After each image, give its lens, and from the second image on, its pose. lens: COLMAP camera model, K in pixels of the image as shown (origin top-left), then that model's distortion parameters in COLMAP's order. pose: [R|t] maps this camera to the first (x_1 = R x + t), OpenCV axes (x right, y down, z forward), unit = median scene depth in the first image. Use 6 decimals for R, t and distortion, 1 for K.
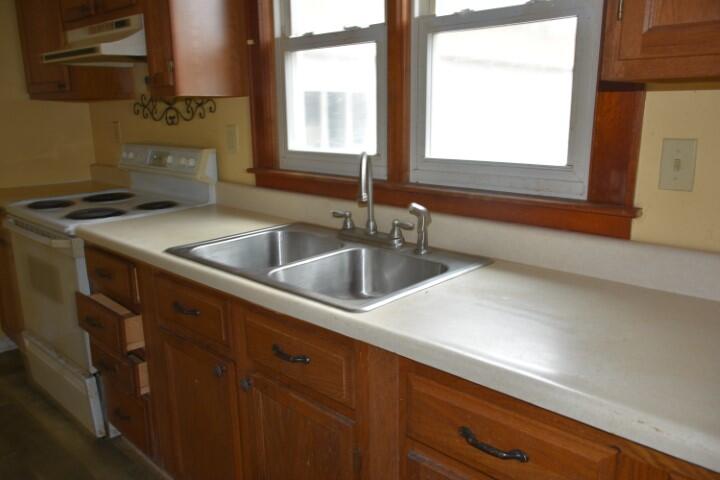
lens RADIAL K [[575.4, 0, 359.5], [0, 575.4, 240.6], [0, 0, 1]] dist [0.046532, -0.004840]
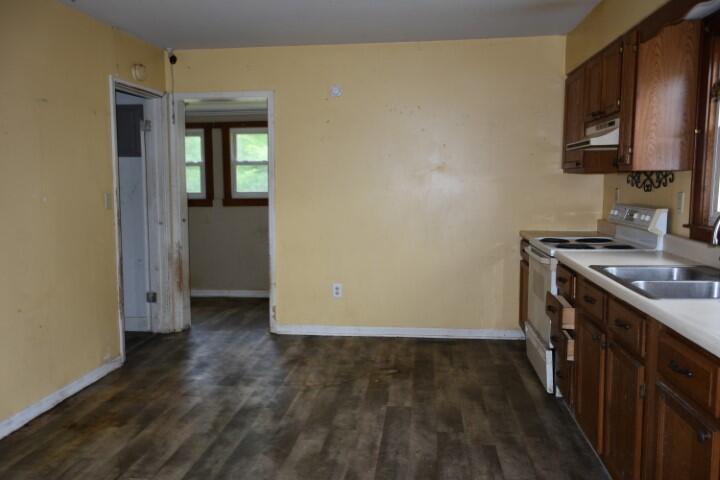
lens RADIAL K [[575.4, 0, 360.1], [0, 575.4, 238.1], [0, 0, 1]] dist [0.046532, -0.004840]
pose [[0.607529, 0.094555, -0.788649, 0.383618], [-0.190193, 0.981323, -0.028858, 0.077980], [0.771190, 0.167528, 0.614166, -0.346026]]
